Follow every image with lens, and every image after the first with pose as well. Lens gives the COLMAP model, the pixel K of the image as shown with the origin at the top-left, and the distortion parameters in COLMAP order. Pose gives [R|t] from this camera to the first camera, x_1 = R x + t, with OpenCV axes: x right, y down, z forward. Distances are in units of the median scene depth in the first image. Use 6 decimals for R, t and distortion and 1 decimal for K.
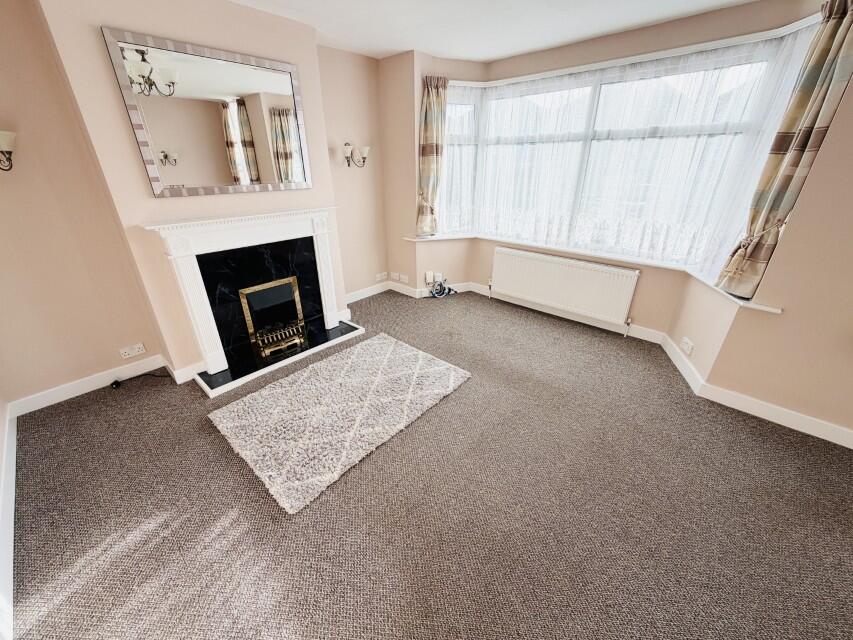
lens RADIAL K [[336.9, 0, 421.5], [0, 336.9, 316.8], [0, 0, 1]] dist [-0.000789, 0.000132]
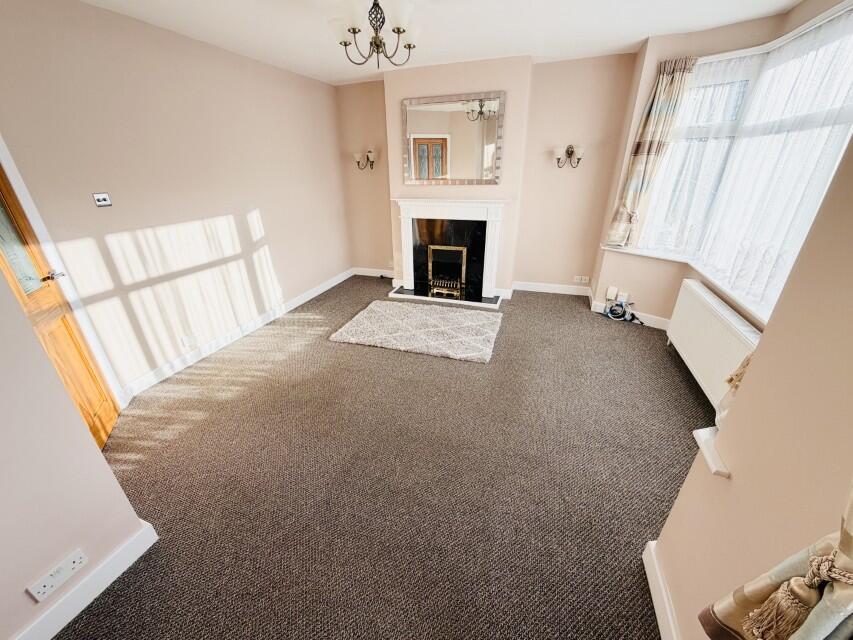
lens RADIAL K [[336.9, 0, 421.5], [0, 336.9, 316.8], [0, 0, 1]] dist [-0.000789, 0.000132]
pose [[0.402718, 0.379714, -0.832848, 0.765639], [-0.366597, 0.900639, 0.233356, -0.113507], [0.838704, 0.211343, 0.501906, 0.207905]]
